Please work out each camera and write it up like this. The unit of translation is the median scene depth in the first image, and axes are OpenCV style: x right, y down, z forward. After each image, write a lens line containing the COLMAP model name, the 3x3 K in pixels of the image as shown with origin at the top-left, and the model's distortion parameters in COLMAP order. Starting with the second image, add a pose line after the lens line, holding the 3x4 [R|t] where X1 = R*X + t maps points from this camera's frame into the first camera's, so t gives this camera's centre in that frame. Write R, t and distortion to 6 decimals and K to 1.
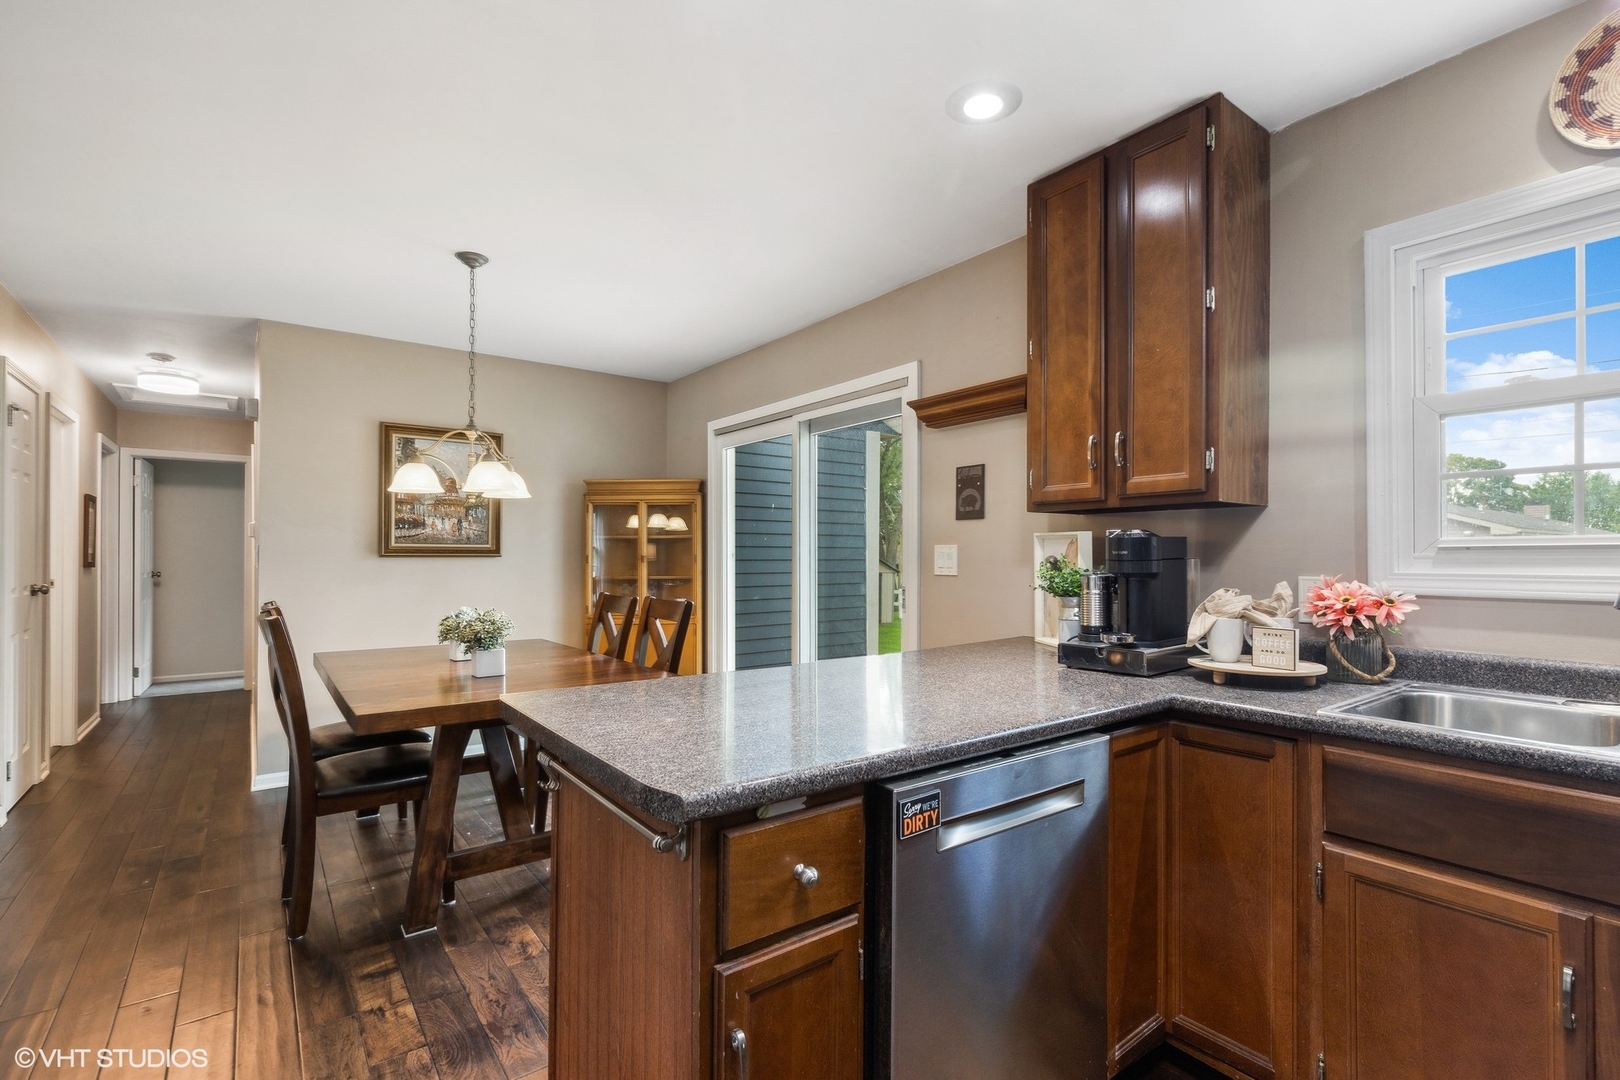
lens RADIAL K [[742.0, 0, 810.3], [0, 742.0, 550.7], [0, 0, 1]] dist [0.001113, -0.000532]
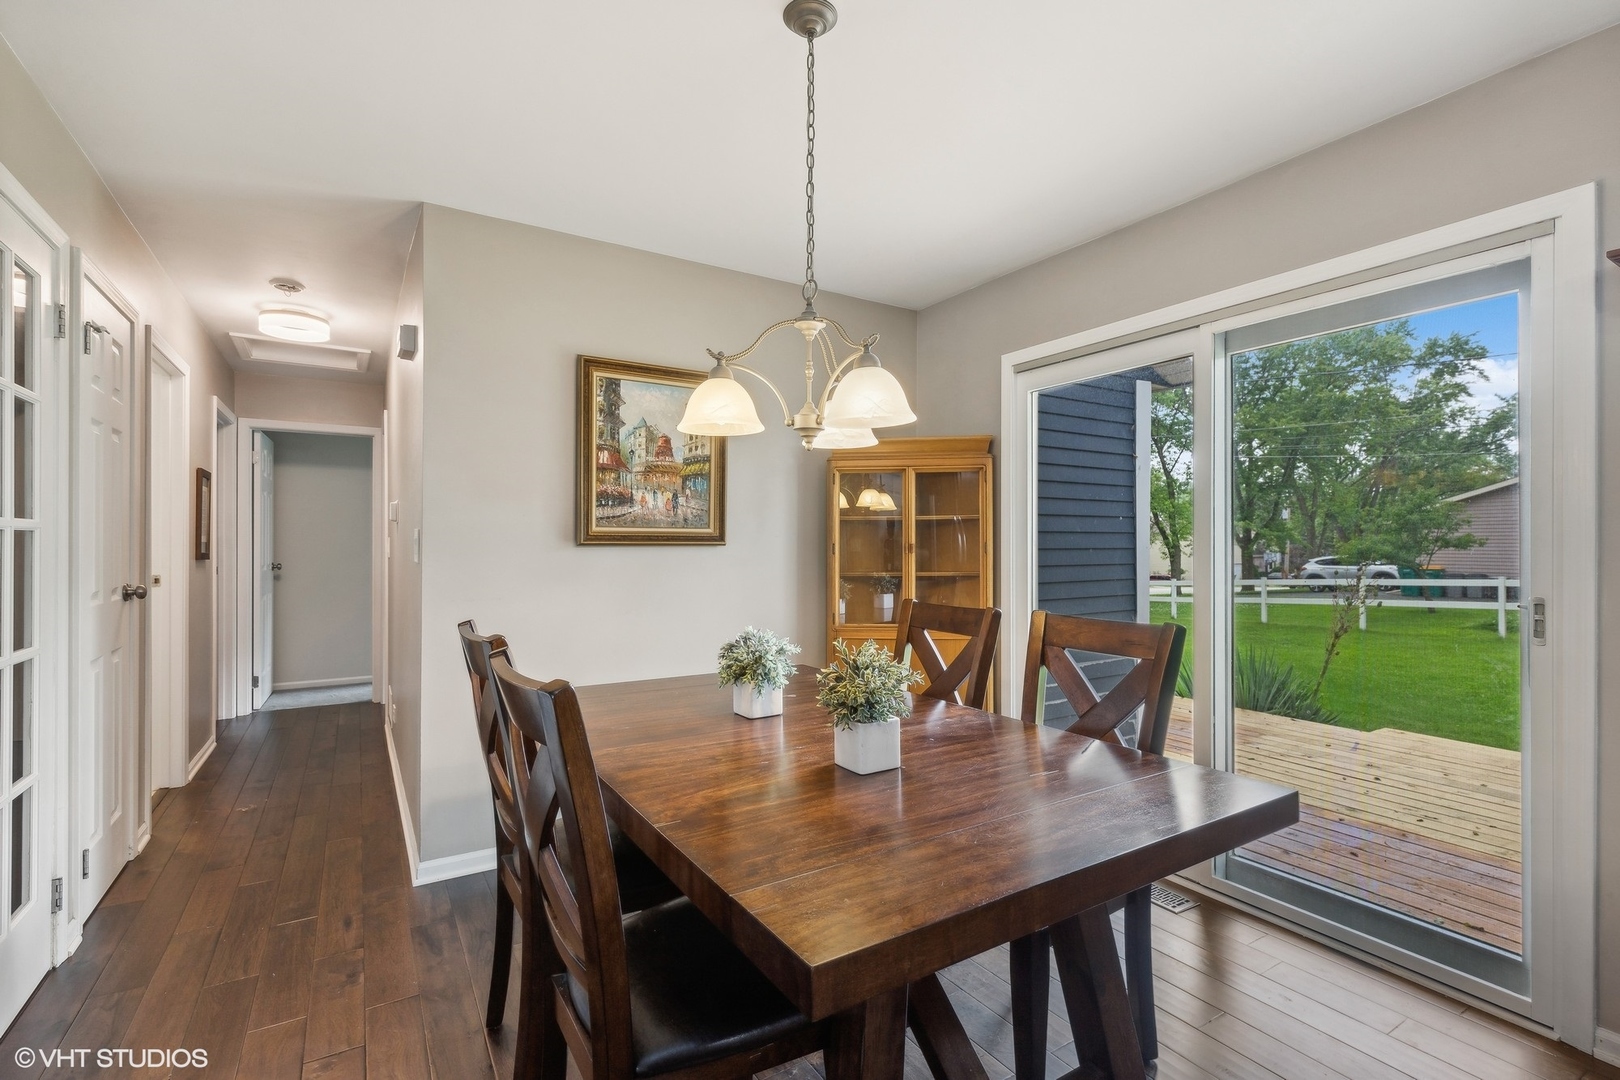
lens RADIAL K [[742.0, 0, 810.4], [0, 742.0, 536.7], [0, 0, 1]] dist [0.001113, -0.000532]
pose [[0.995713, -0.003318, -0.092434, -0.269164], [0.003090, 0.999992, -0.002615, 0.001897], [0.092442, 0.002318, 0.995715, 0.290673]]
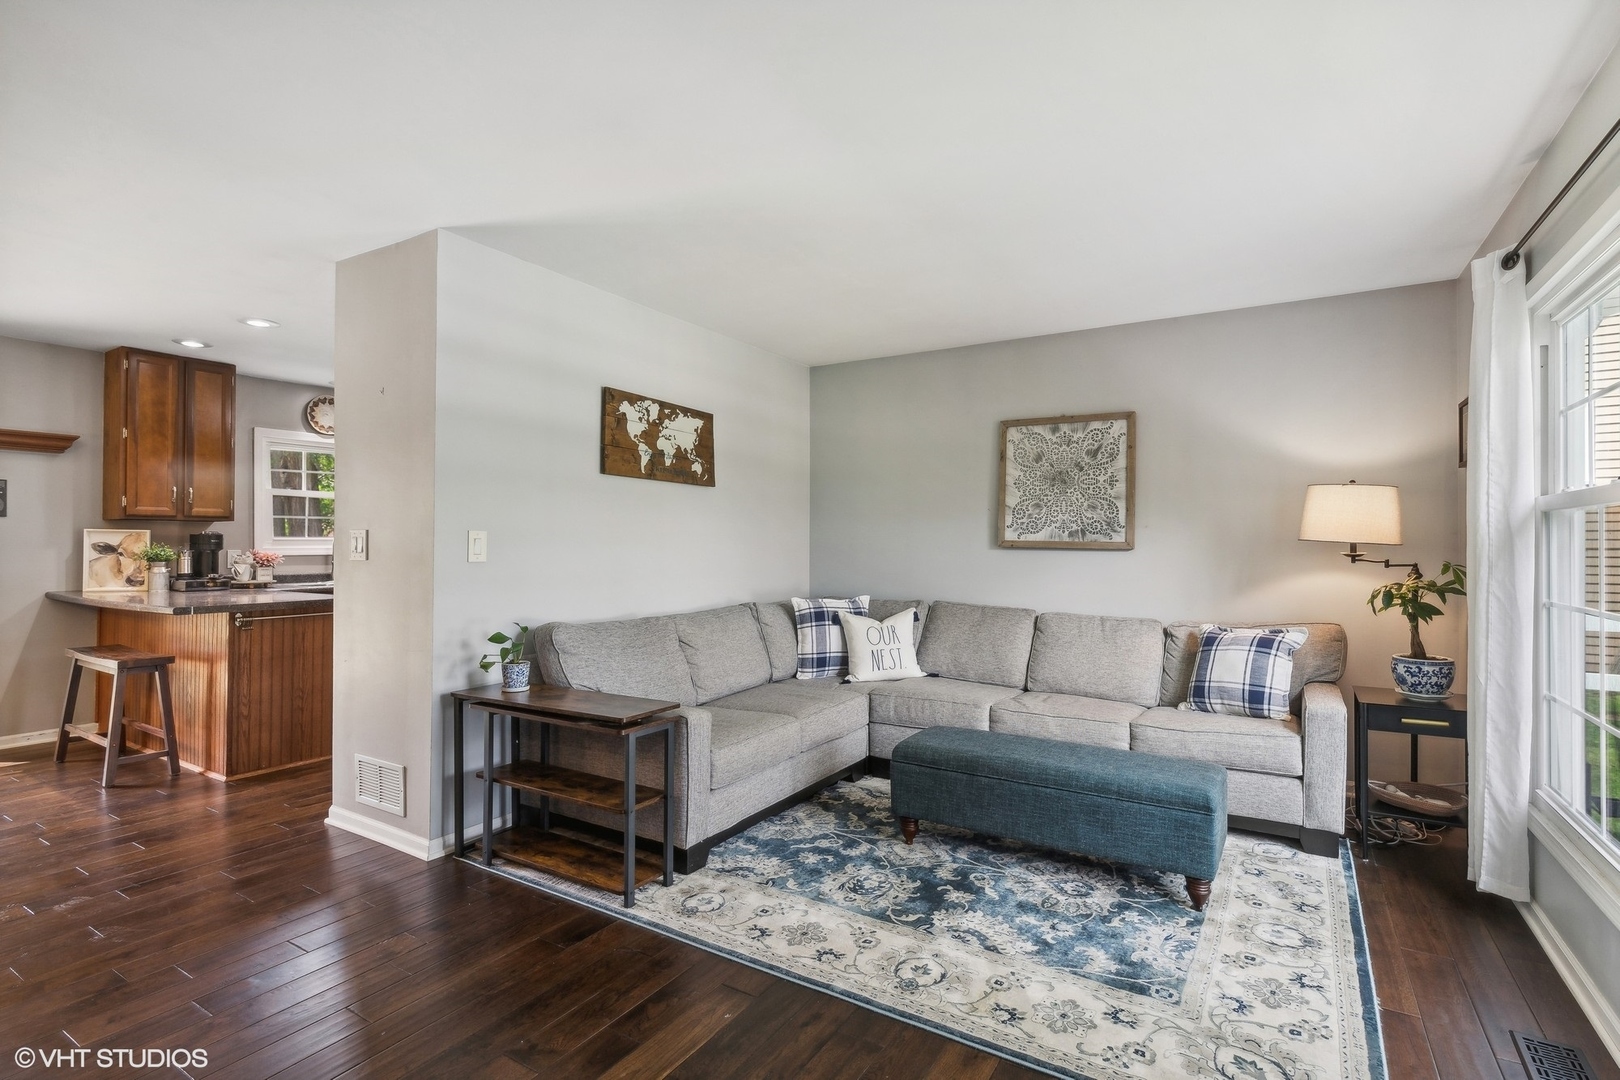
lens RADIAL K [[781.2, 0, 809.1], [0, 781.2, 538.9], [0, 0, 1]] dist [0.001226, 0.000168]
pose [[-0.360343, 0.003949, 0.932811, -1.204154], [-0.008005, 0.999941, -0.007326, -0.000167], [-0.932785, -0.010107, -0.360291, 0.045127]]
